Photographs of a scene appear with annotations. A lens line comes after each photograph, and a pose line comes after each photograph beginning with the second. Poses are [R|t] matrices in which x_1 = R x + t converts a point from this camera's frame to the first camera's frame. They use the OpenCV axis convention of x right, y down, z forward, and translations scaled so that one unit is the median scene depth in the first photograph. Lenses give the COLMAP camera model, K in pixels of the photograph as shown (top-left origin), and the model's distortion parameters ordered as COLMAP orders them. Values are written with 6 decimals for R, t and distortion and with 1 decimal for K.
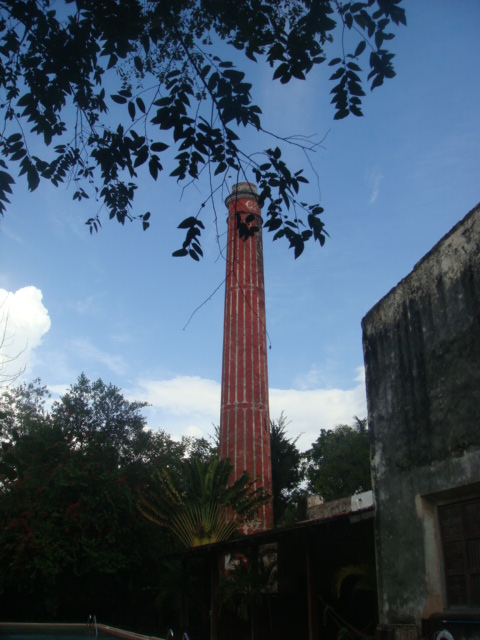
lens RADIAL K [[690.5, 0, 241.2], [0, 690.5, 319.9], [0, 0, 1]] dist [-0.106139, 0.000000]
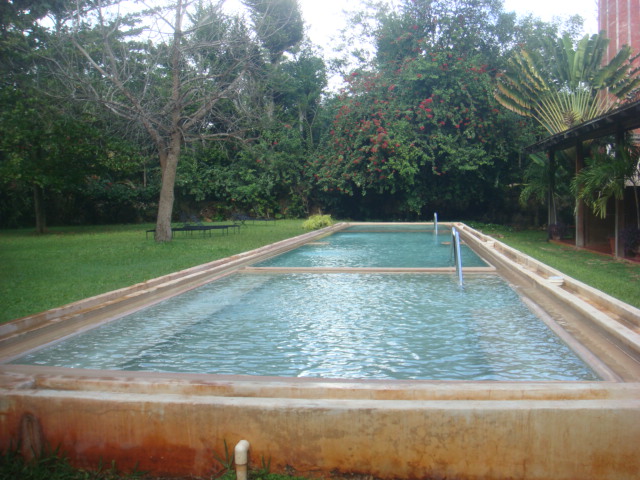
lens RADIAL K [[690.5, 0, 319.9], [0, 690.5, 239.2], [0, 0, 1]] dist [-0.106139, 0.000000]
pose [[0.896257, 0.015208, -0.443275, 0.038000], [0.179039, 0.901965, 0.392943, 0.052855], [0.405794, -0.431542, 0.805669, 0.118679]]
